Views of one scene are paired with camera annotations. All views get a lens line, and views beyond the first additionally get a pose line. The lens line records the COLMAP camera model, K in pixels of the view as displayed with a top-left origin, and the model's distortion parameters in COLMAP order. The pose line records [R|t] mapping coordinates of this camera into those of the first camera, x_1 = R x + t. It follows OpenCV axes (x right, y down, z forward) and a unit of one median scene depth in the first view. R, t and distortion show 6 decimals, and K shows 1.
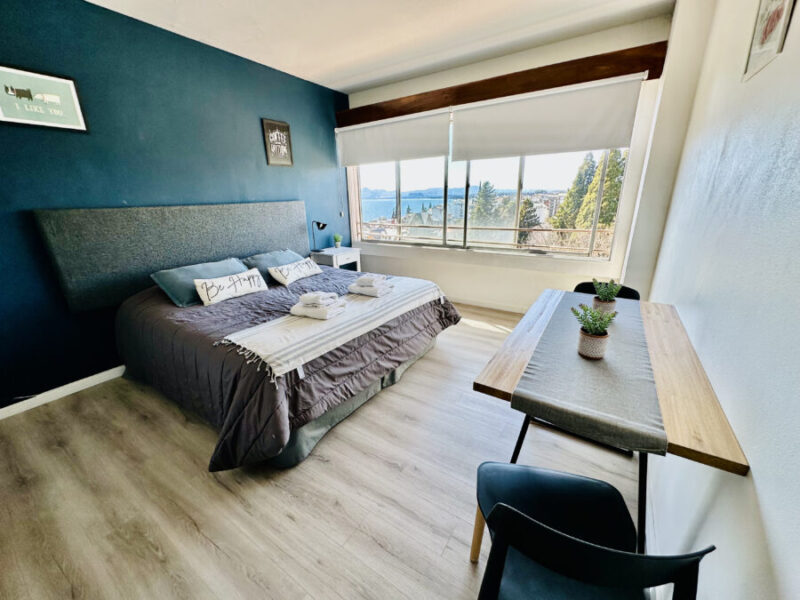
lens RADIAL K [[318.5, 0, 399.6], [0, 318.5, 300.7], [0, 0, 1]] dist [-0.002908, -0.001355]
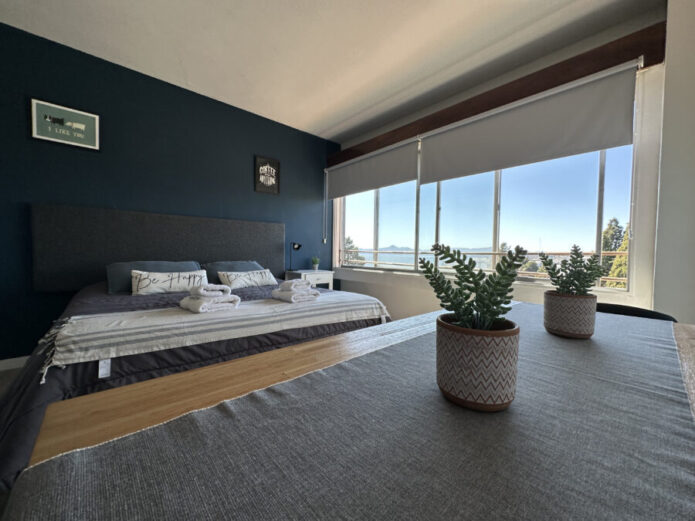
lens RADIAL K [[276.7, 0, 348.1], [0, 276.7, 262.0], [0, 0, 1]] dist [-0.002908, -0.001355]
pose [[0.964456, 0.045691, -0.260262, 0.249044], [-0.116585, 0.957468, -0.263939, 0.059082], [0.237133, 0.284900, 0.928762, 0.302401]]
